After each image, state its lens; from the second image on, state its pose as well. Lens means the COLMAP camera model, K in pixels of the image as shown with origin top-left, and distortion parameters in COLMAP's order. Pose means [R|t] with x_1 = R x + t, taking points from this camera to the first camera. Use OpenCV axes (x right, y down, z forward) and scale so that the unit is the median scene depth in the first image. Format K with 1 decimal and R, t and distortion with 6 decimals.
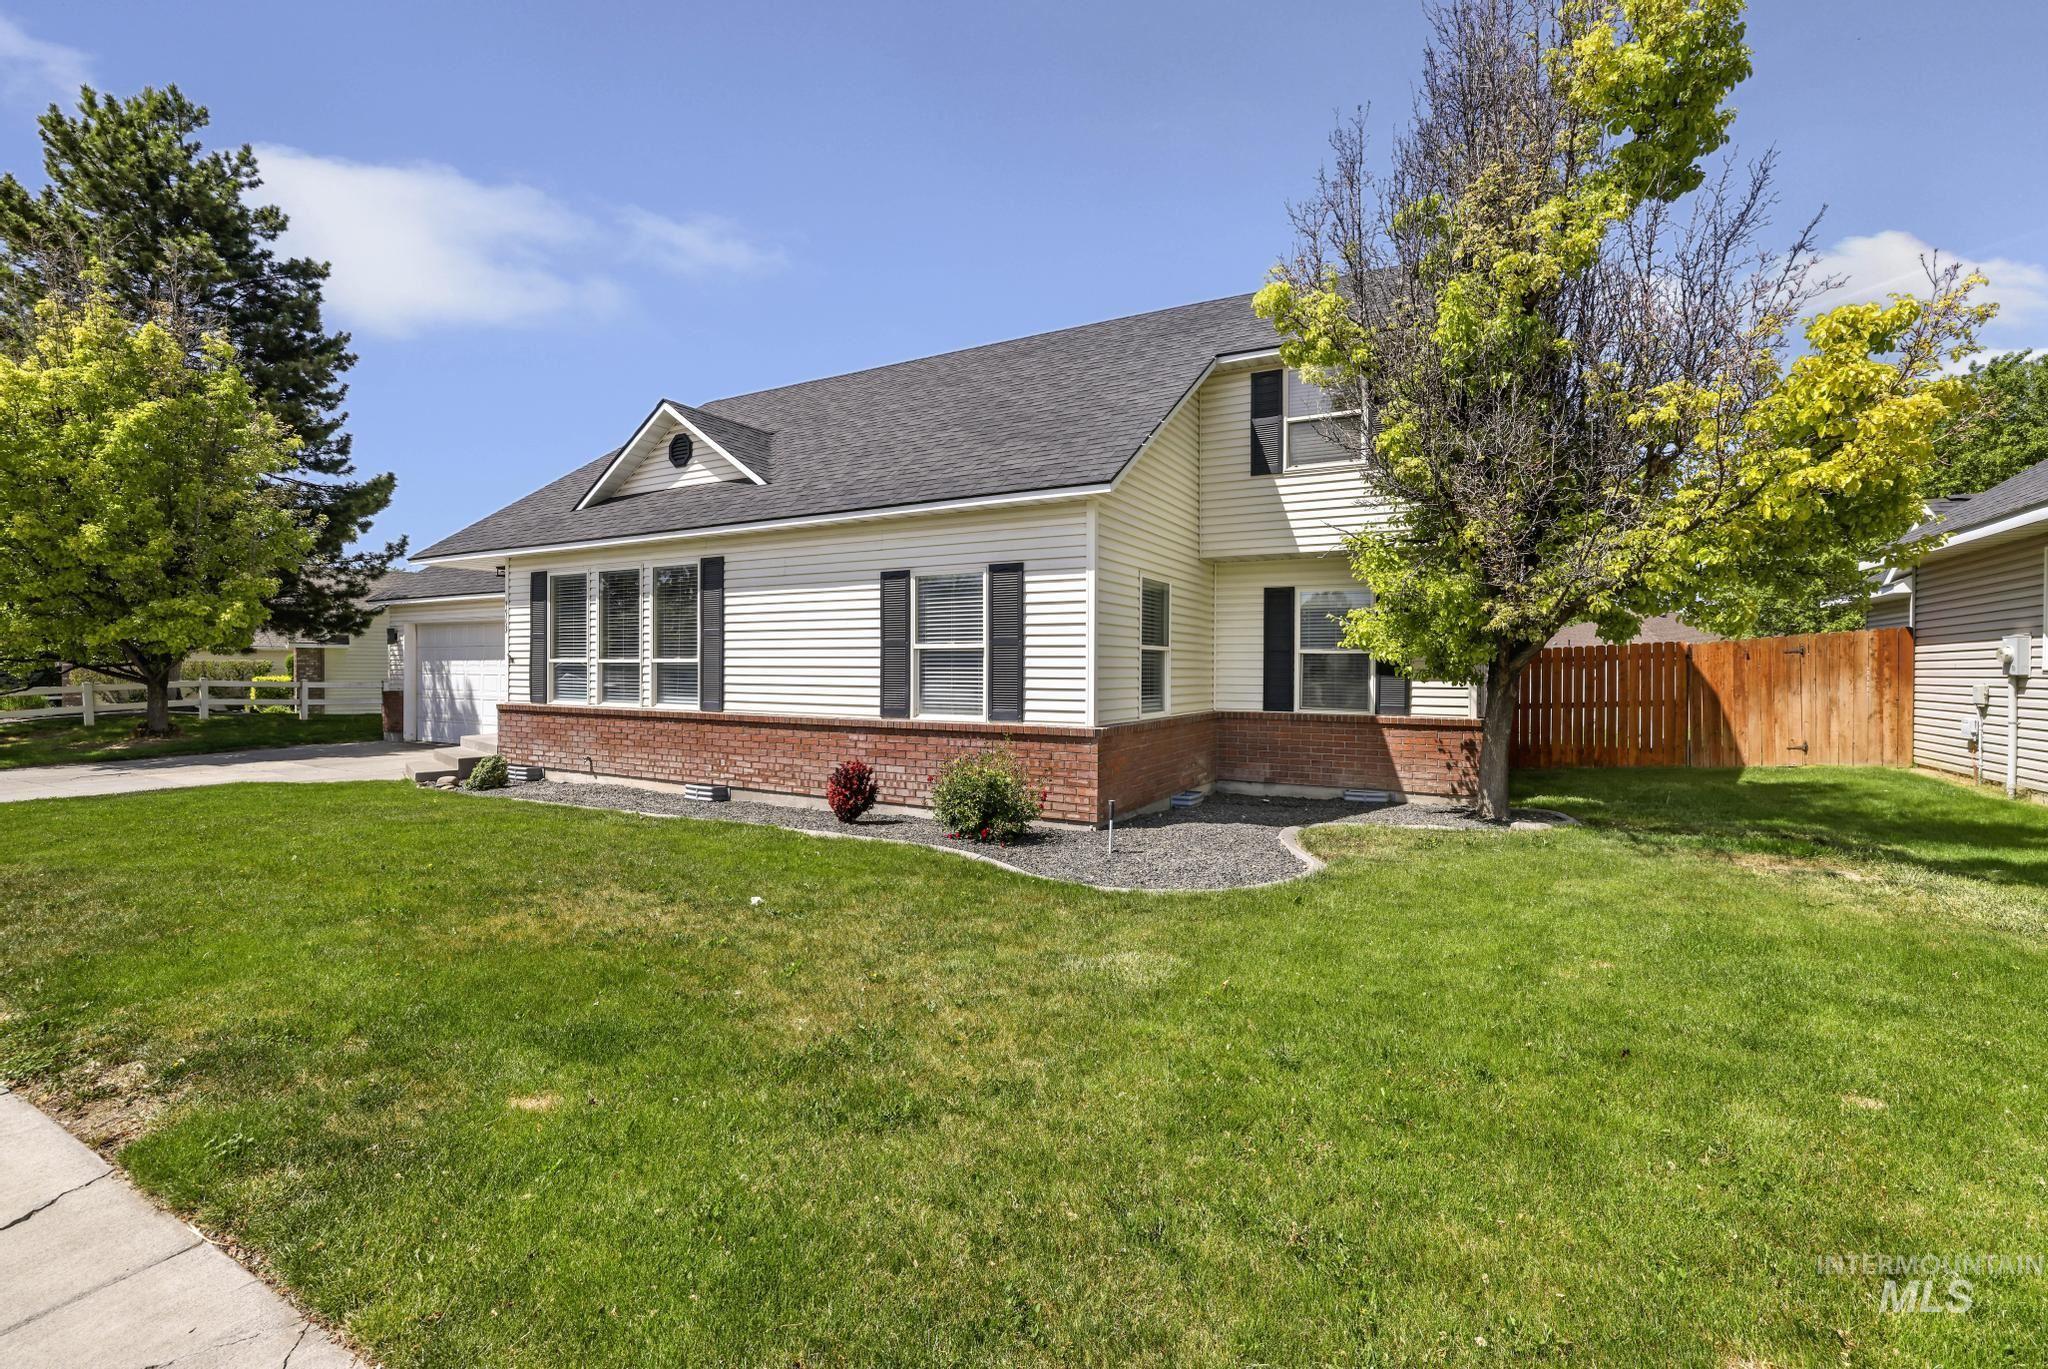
lens RADIAL K [[883.3, 0, 1018.0], [0, 883.3, 669.3], [0, 0, 1]] dist [-0.048425, 0.018428]
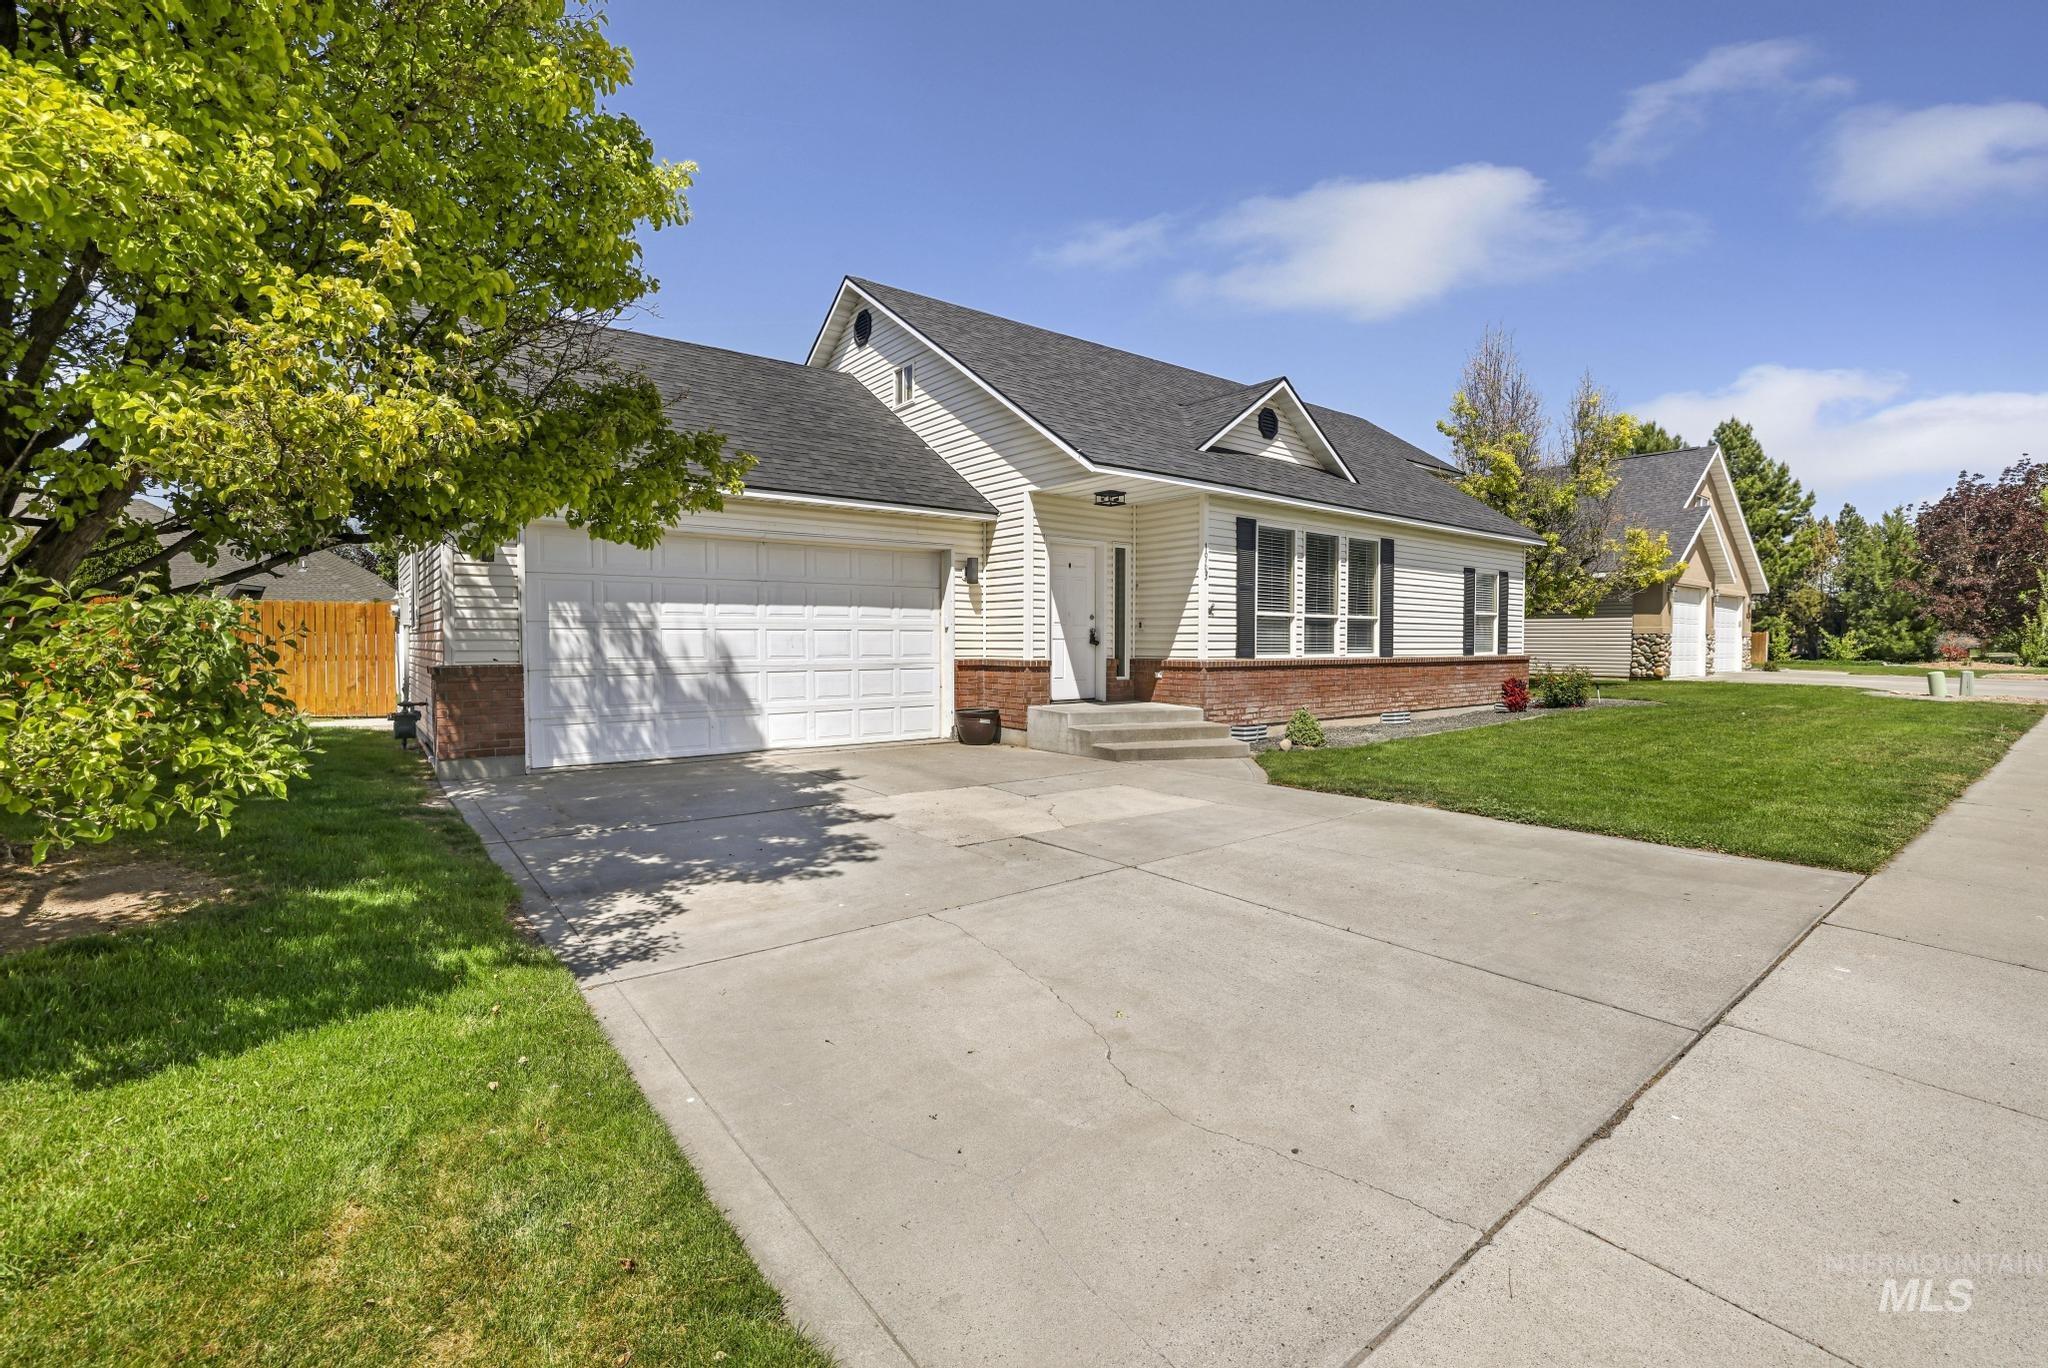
lens RADIAL K [[883.3, 0, 1018.0], [0, 883.3, 668.8], [0, 0, 1]] dist [-0.048425, 0.018428]
pose [[0.405358, -0.032790, 0.913570, -1.594378], [0.000479, 0.999364, 0.035657, 0.016886], [-0.914158, -0.014016, 0.405115, 0.879366]]
